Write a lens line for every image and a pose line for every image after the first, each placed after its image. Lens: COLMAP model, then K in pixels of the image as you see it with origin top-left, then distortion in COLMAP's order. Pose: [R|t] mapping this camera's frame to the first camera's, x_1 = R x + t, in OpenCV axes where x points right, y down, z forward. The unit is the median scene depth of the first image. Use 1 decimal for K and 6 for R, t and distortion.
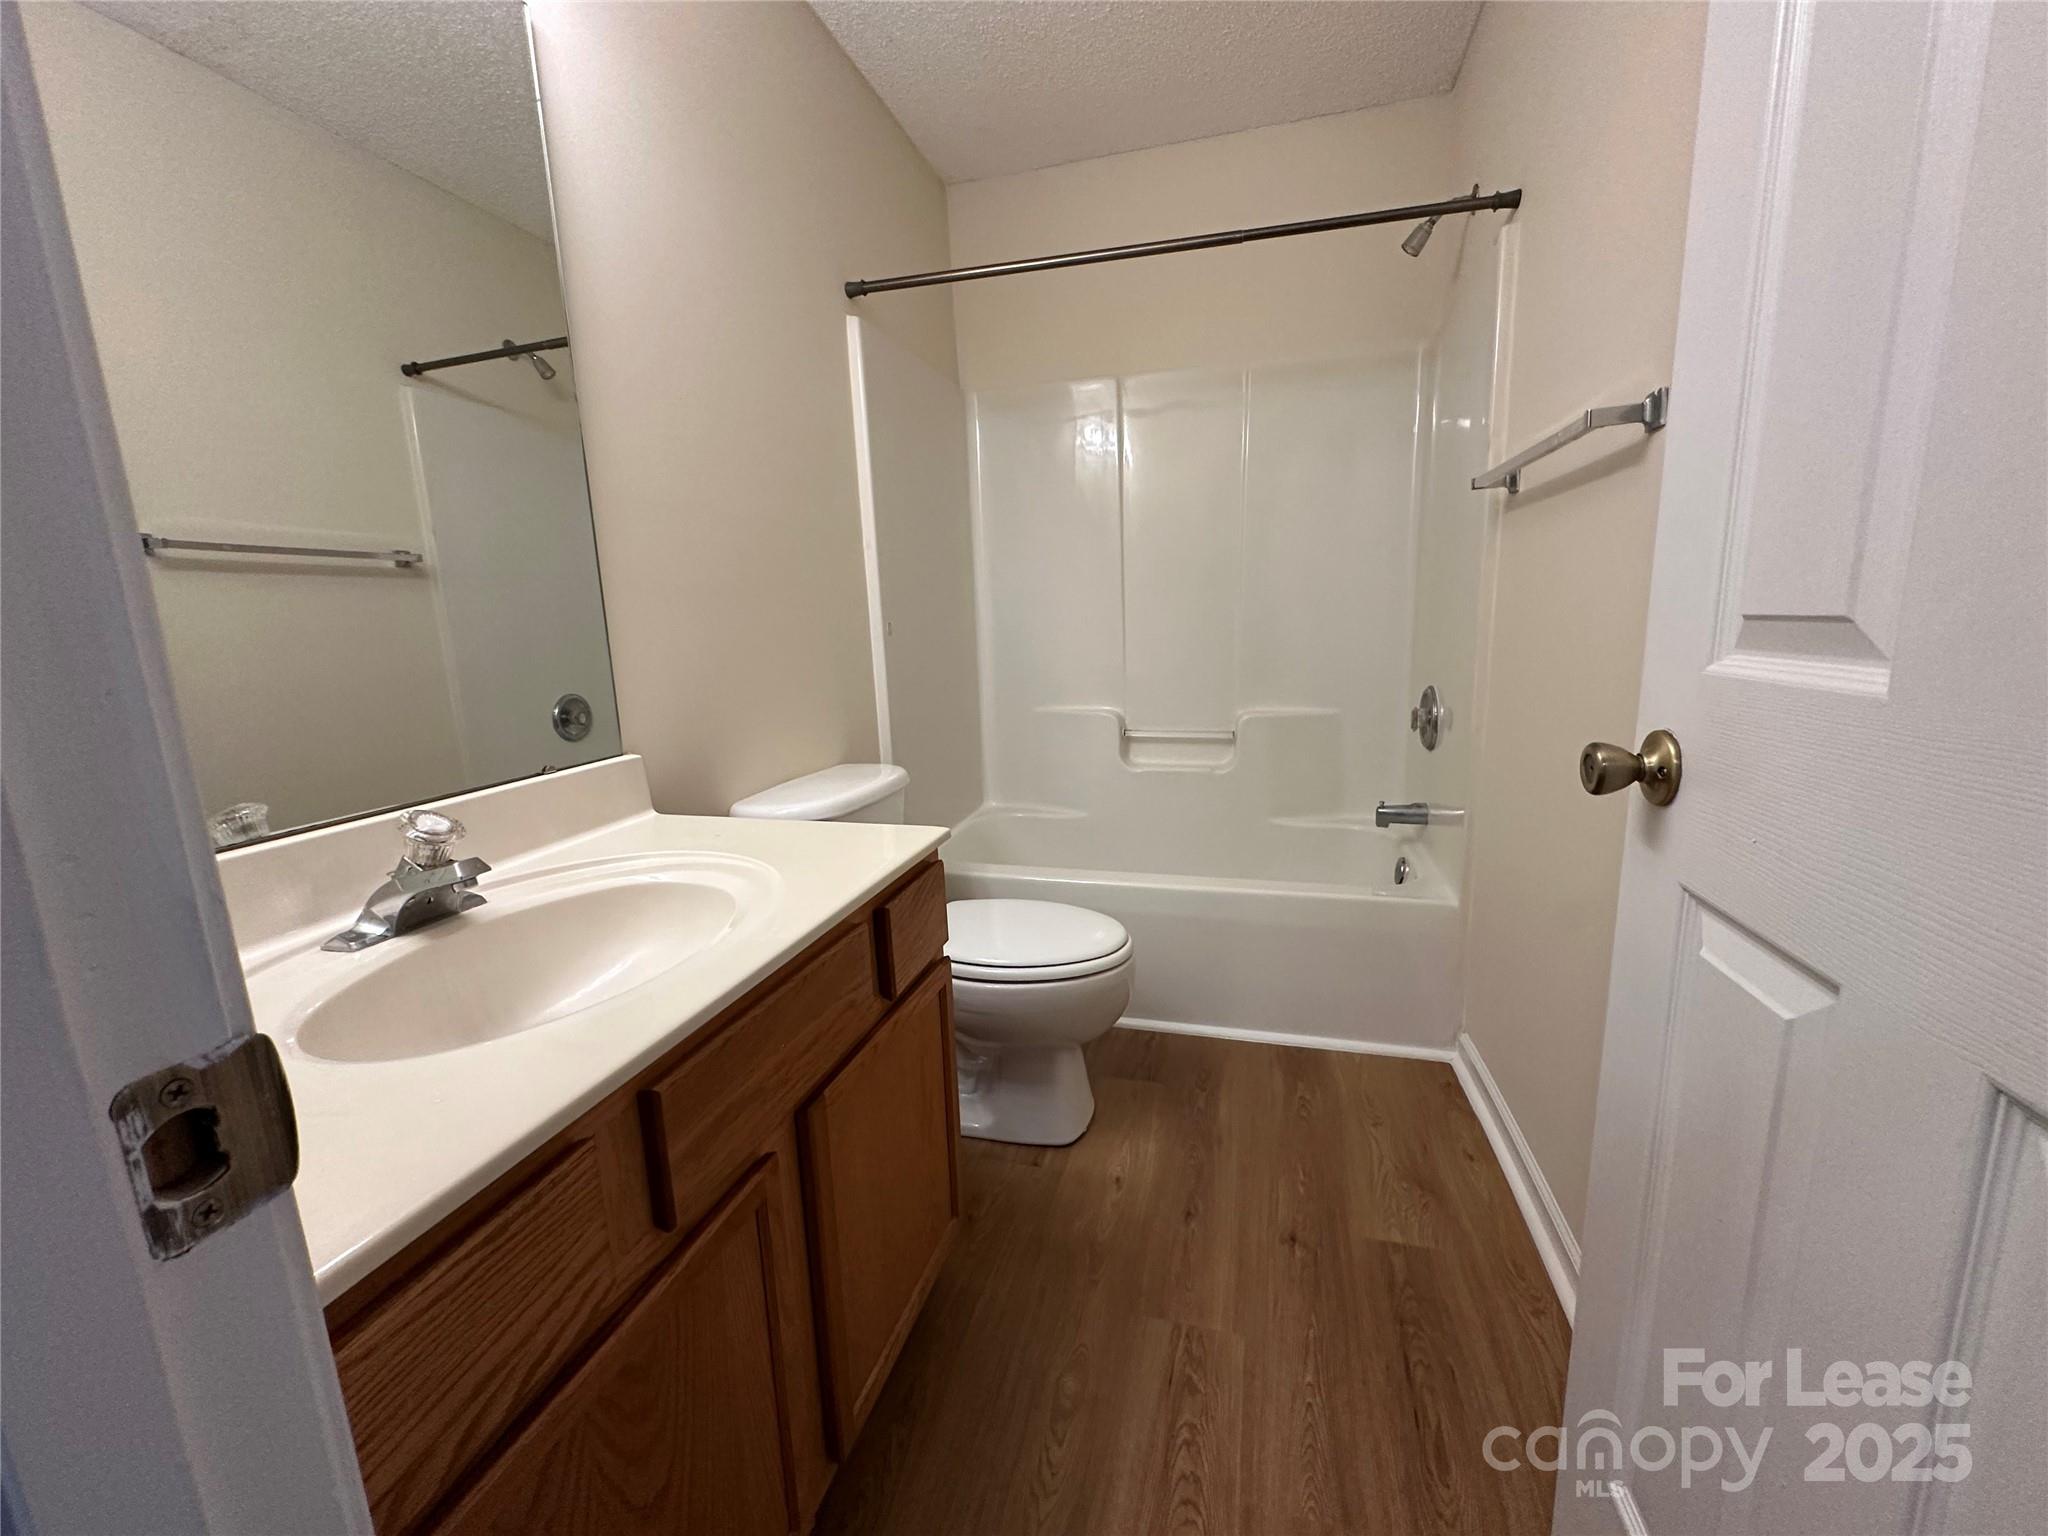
lens RADIAL K [[816.0, 0, 1025.6], [0, 816.0, 768.1], [0, 0, 1]] dist [-0.005017, 0.000813]
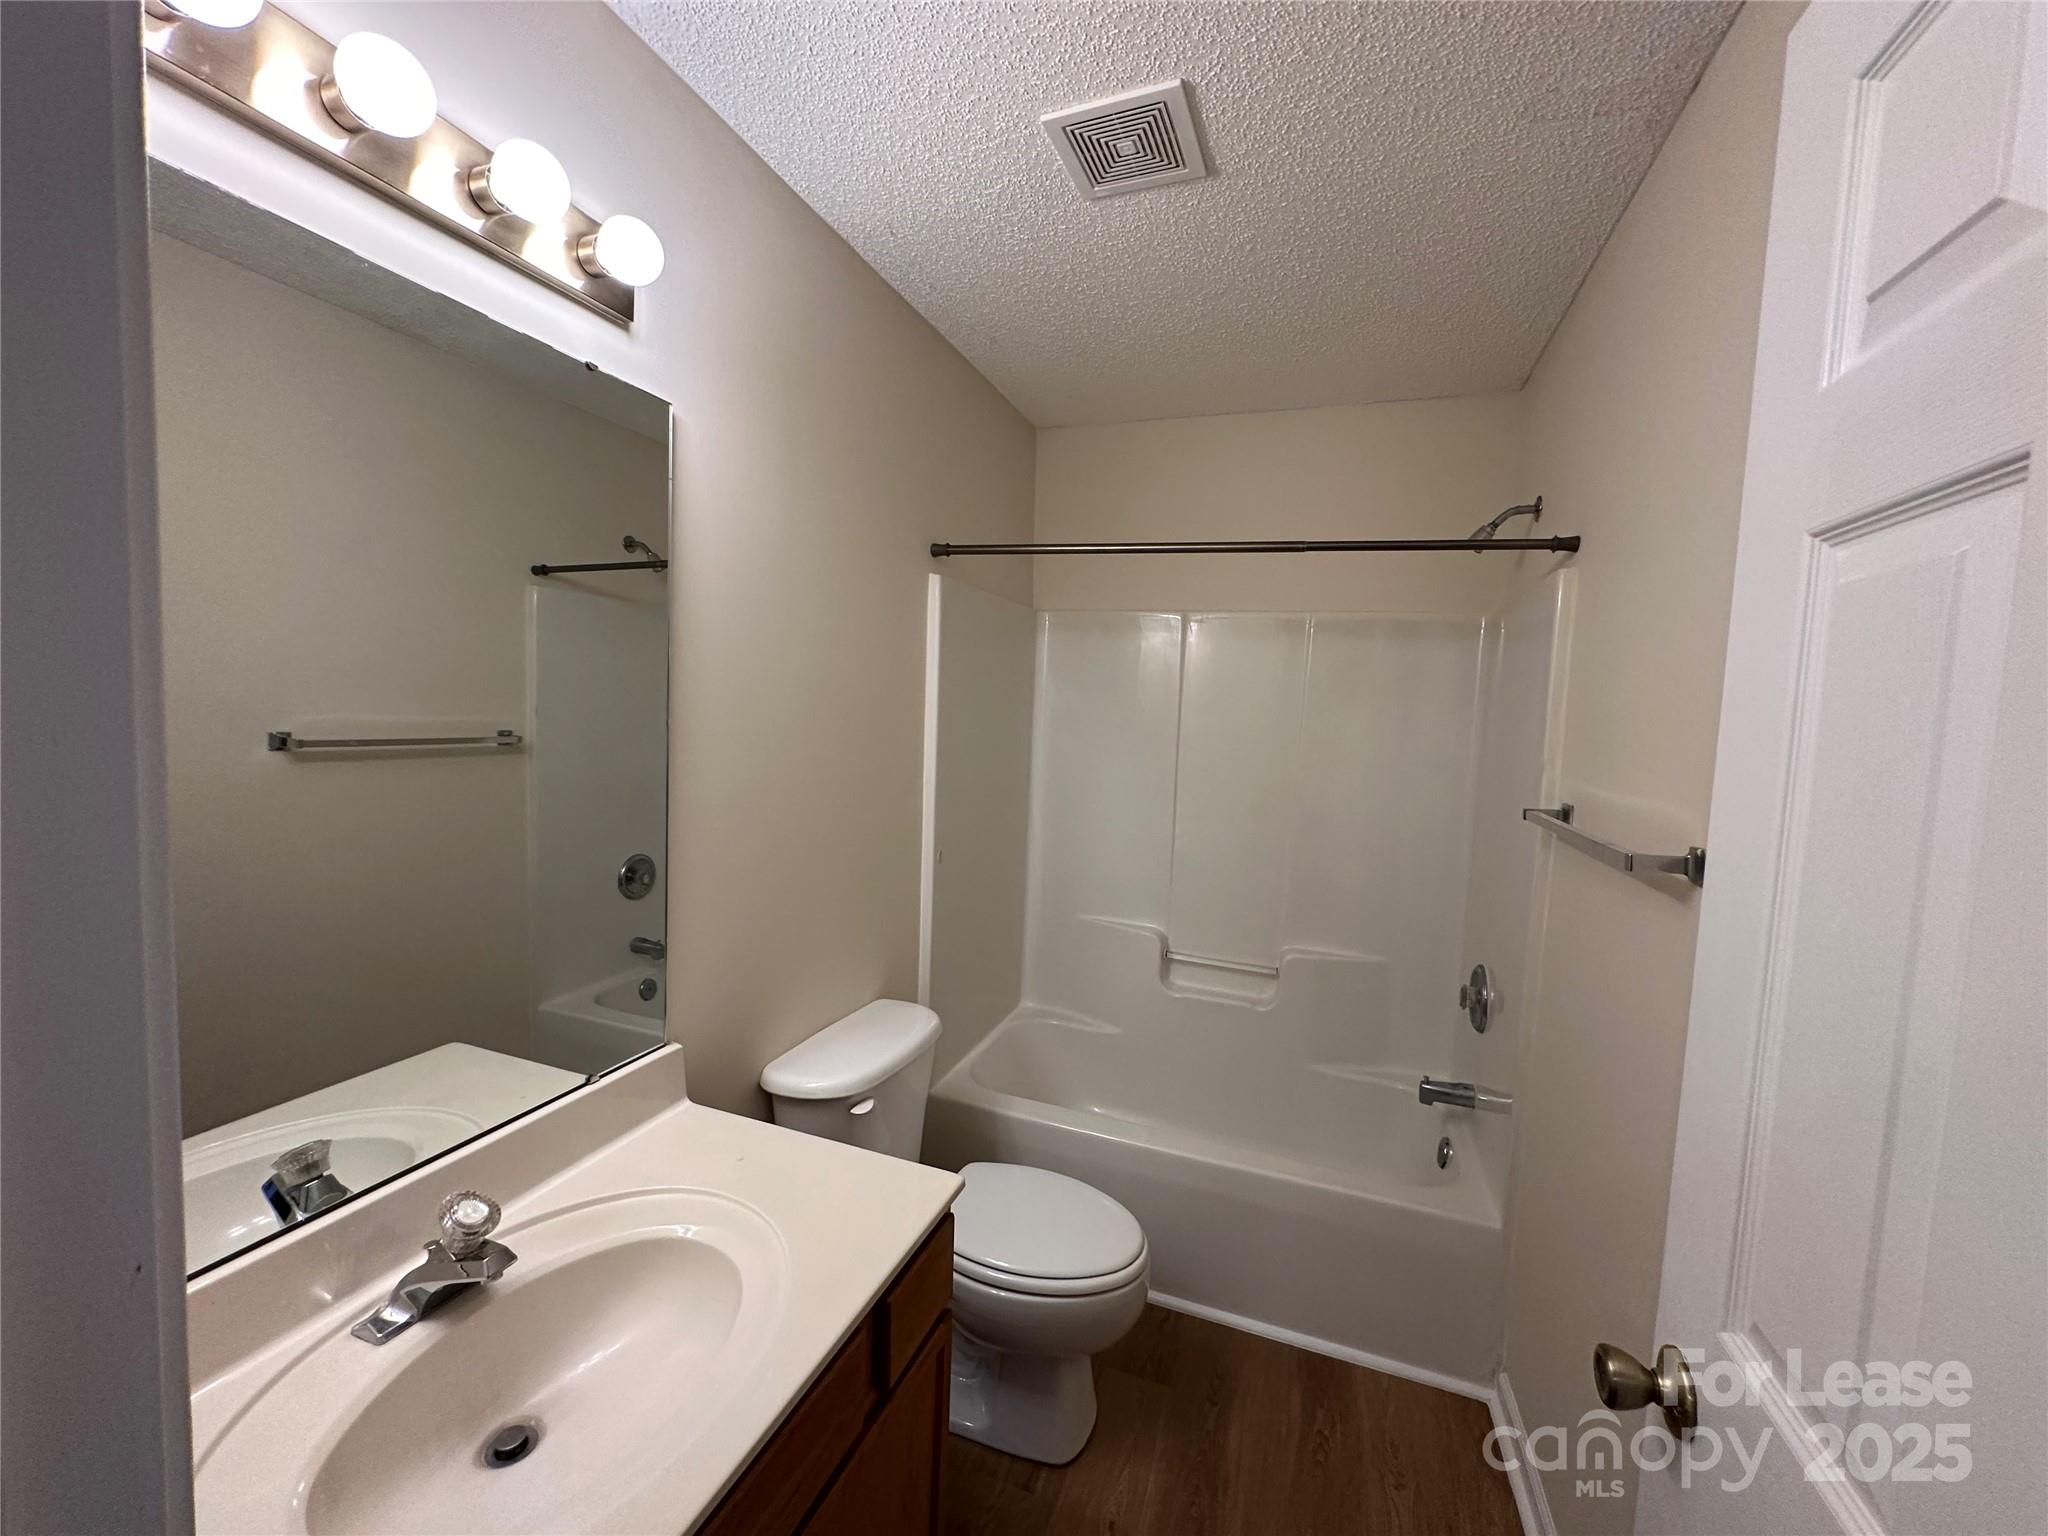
lens RADIAL K [[816.0, 0, 1025.6], [0, 816.0, 768.1], [0, 0, 1]] dist [-0.005017, 0.000813]
pose [[0.993722, 0.083856, -0.074054, 0.007530], [-0.091766, 0.989595, -0.110816, -0.183271], [0.063991, 0.116916, 0.991078, -0.029546]]
